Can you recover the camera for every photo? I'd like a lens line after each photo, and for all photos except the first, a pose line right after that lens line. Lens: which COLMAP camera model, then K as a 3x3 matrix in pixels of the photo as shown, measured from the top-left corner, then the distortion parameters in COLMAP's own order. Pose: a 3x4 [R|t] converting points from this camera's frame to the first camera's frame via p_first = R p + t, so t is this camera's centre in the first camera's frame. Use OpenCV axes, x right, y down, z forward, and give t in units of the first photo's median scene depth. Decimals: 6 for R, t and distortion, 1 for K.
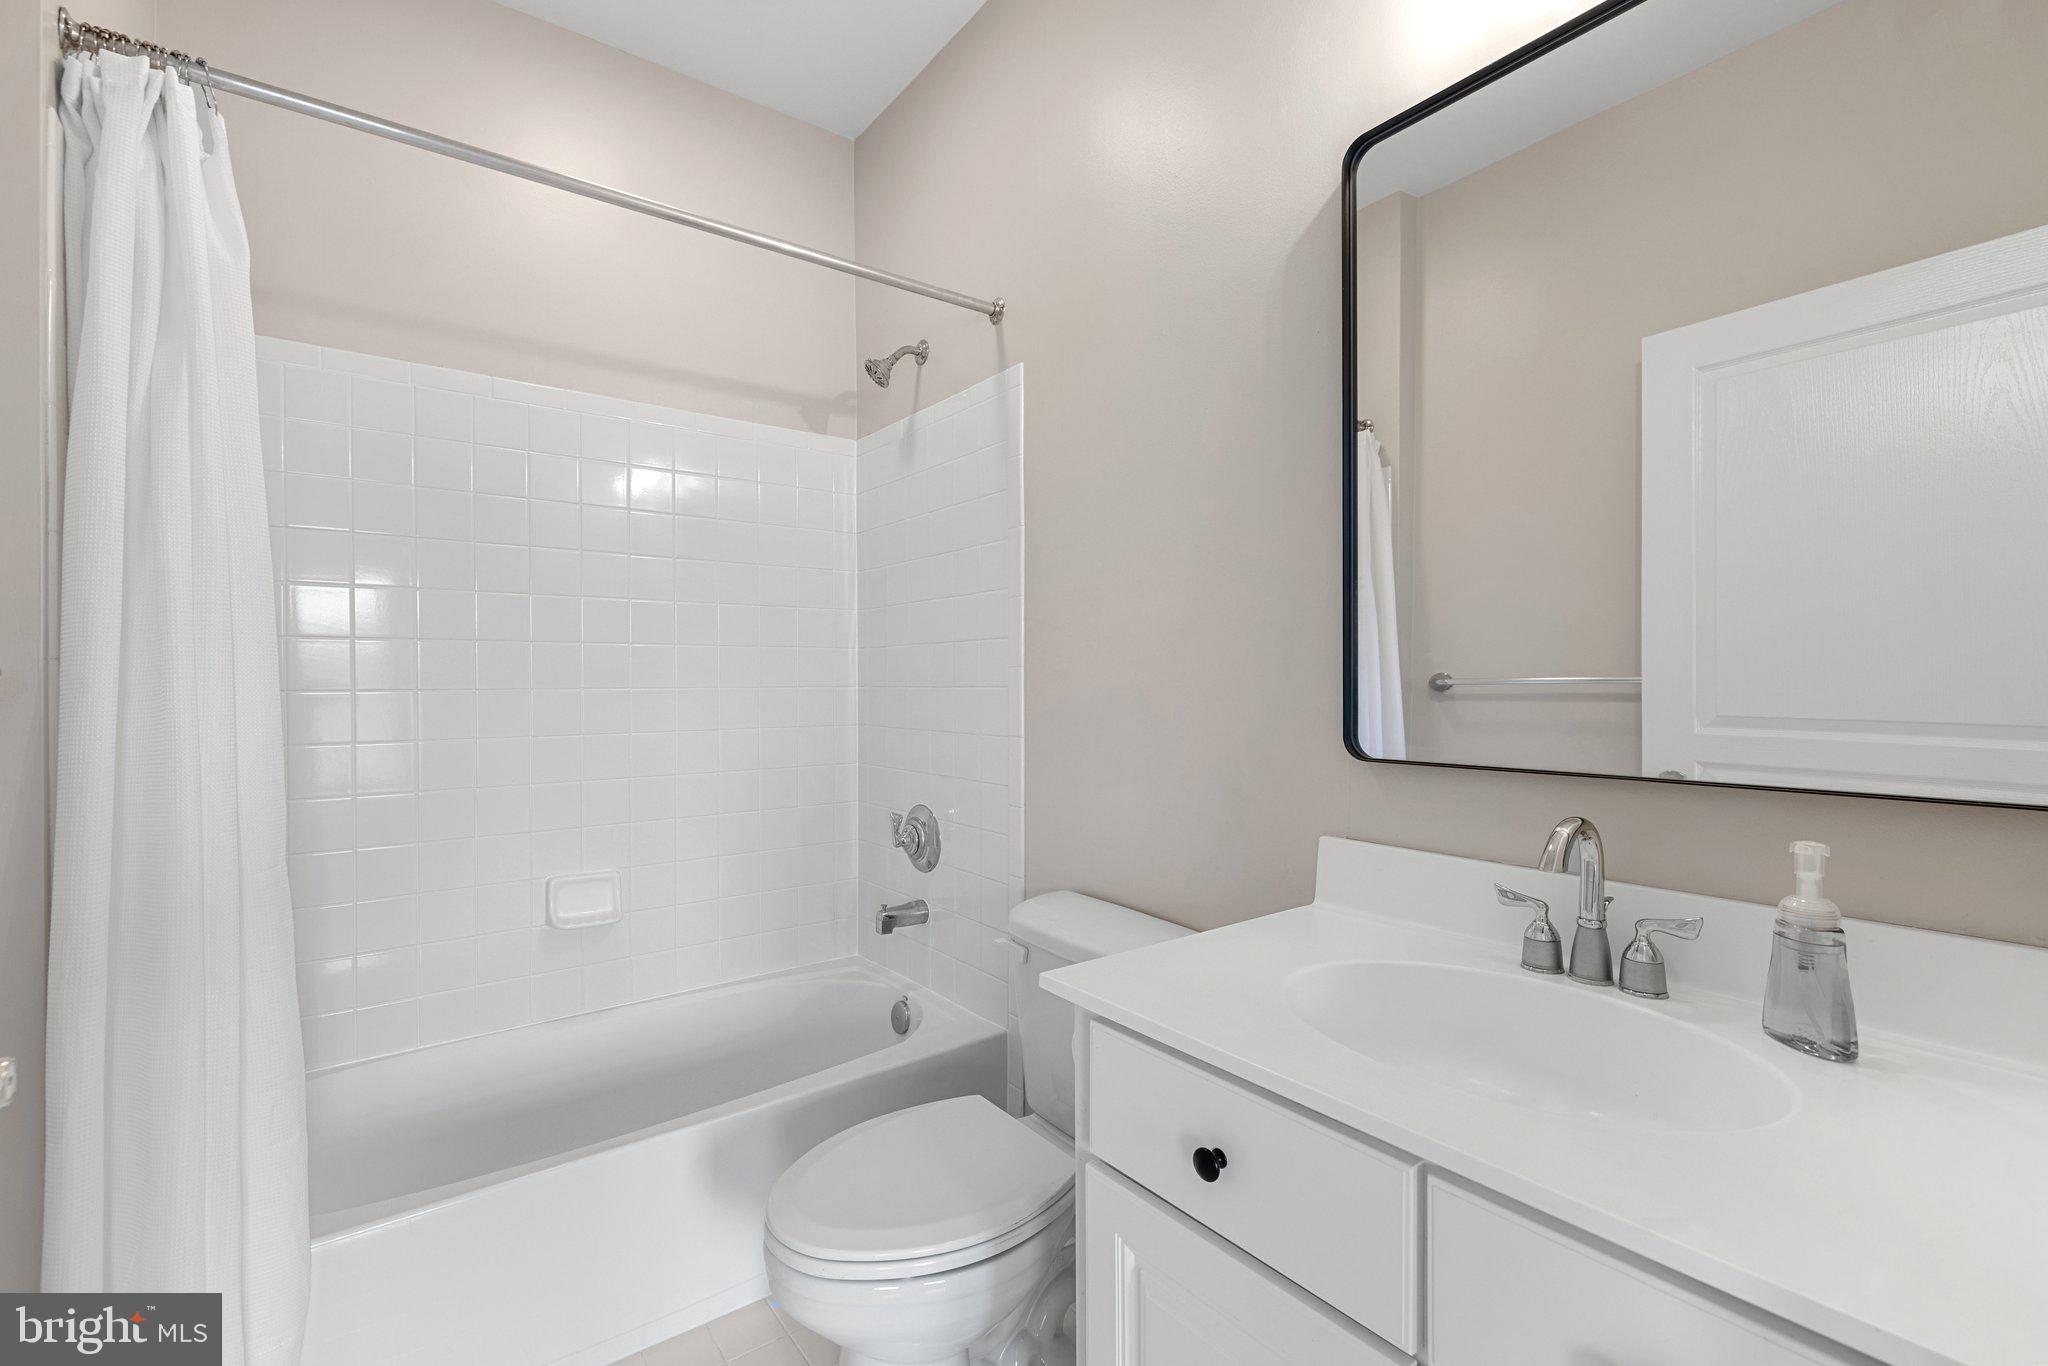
lens RADIAL K [[883.9, 0, 1026.3], [0, 883.9, 681.1], [0, 0, 1]] dist [-0.003916, -0.000365]
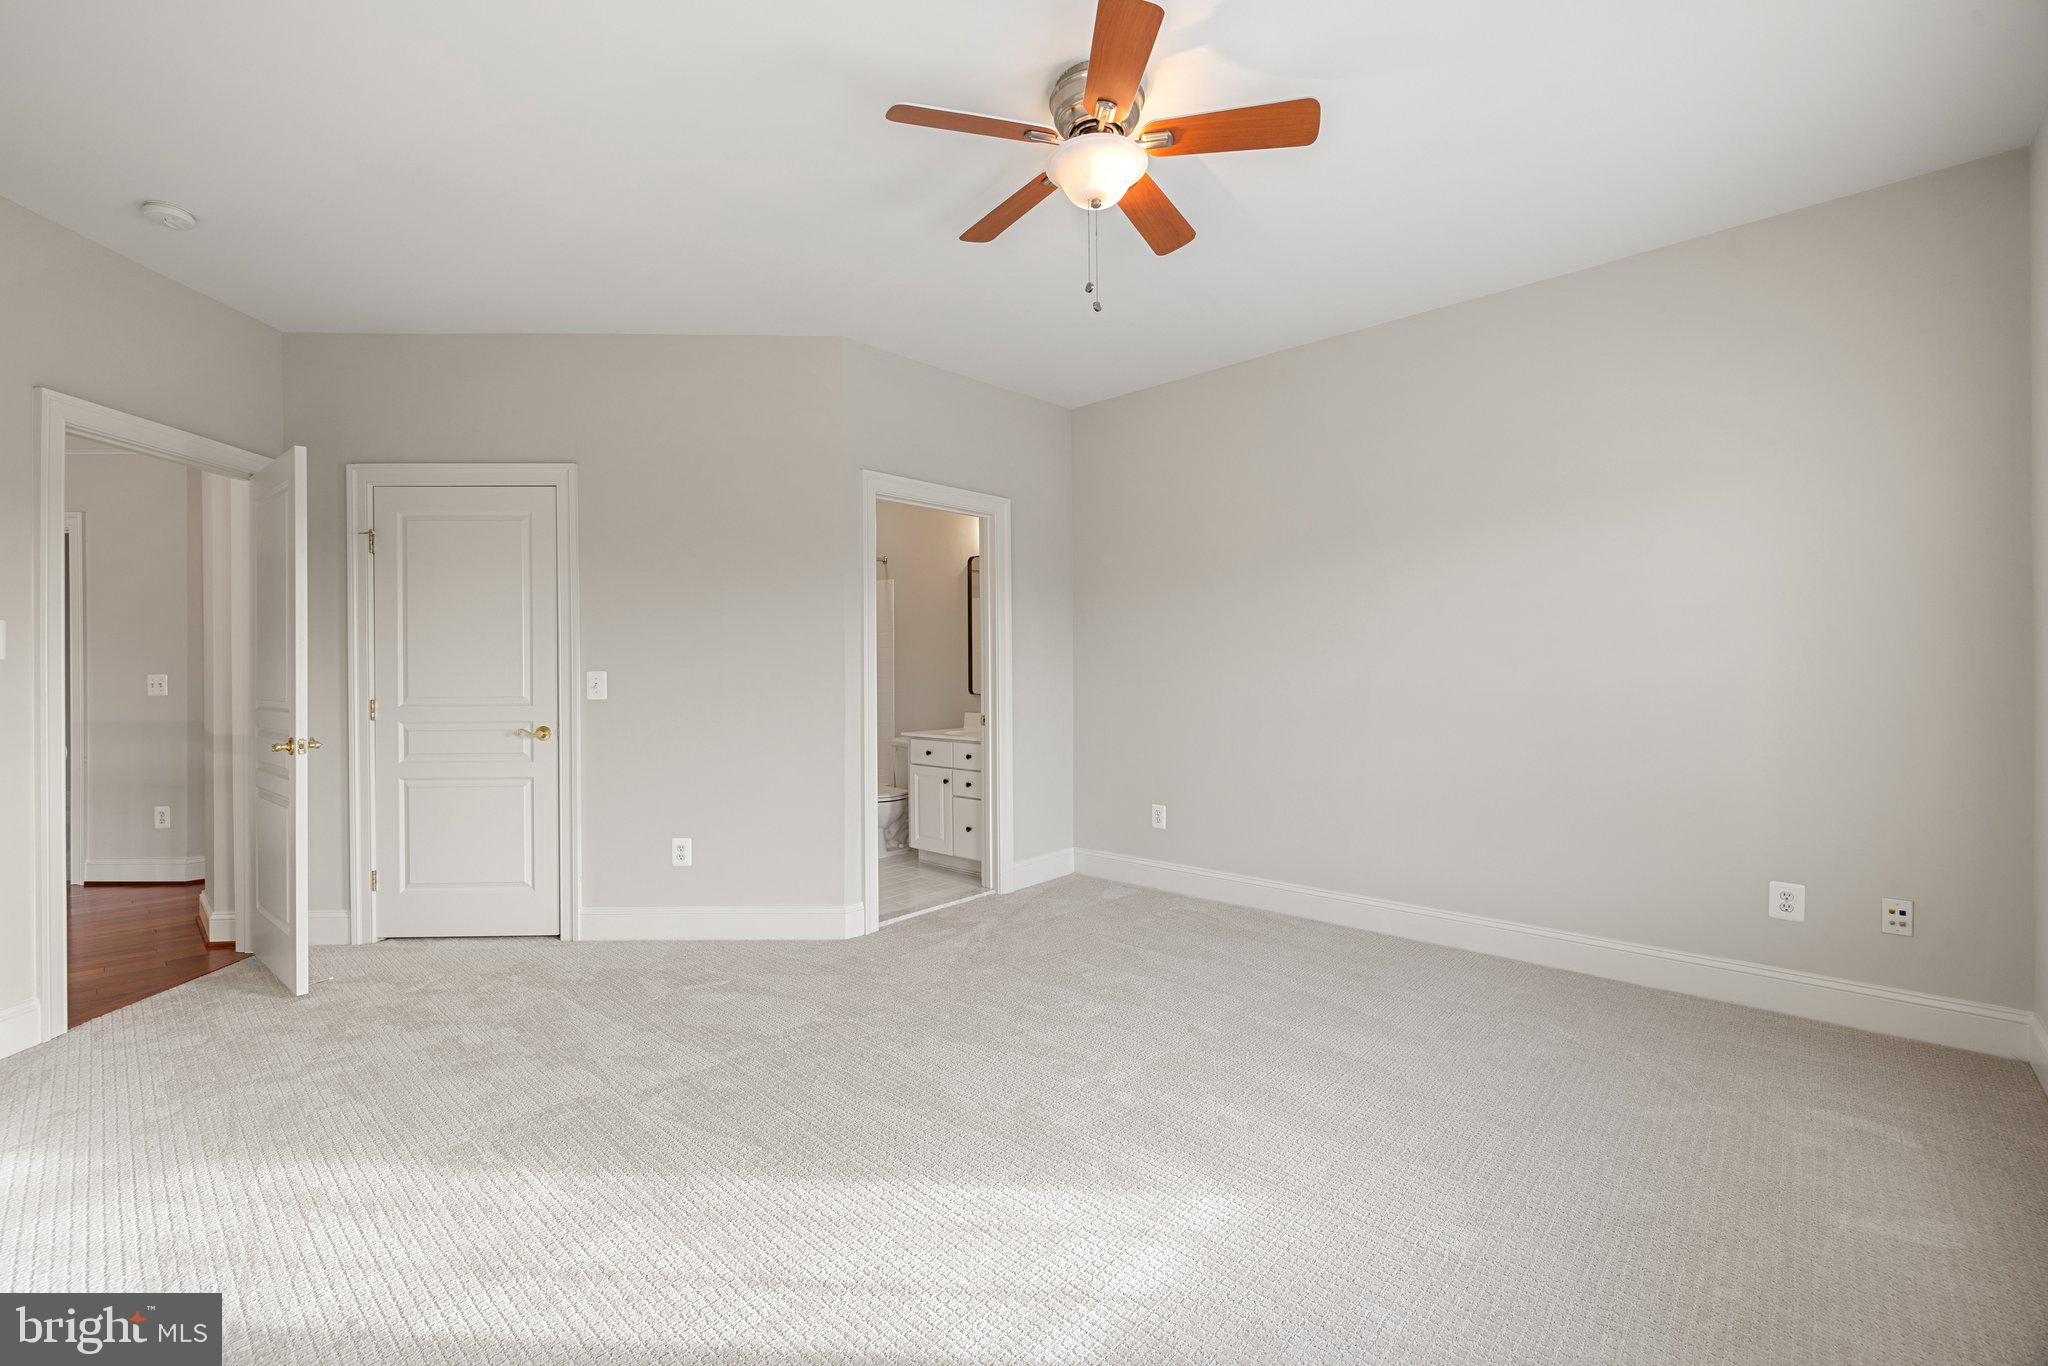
lens RADIAL K [[883.9, 0, 1023.5], [0, 883.9, 681.2], [0, 0, 1]] dist [-0.003916, -0.000365]
pose [[0.985860, -0.000927, 0.167571, -0.113601], [0.000501, 0.999997, 0.002589, 0.010937], [-0.167573, -0.002469, 0.985857, -3.341652]]
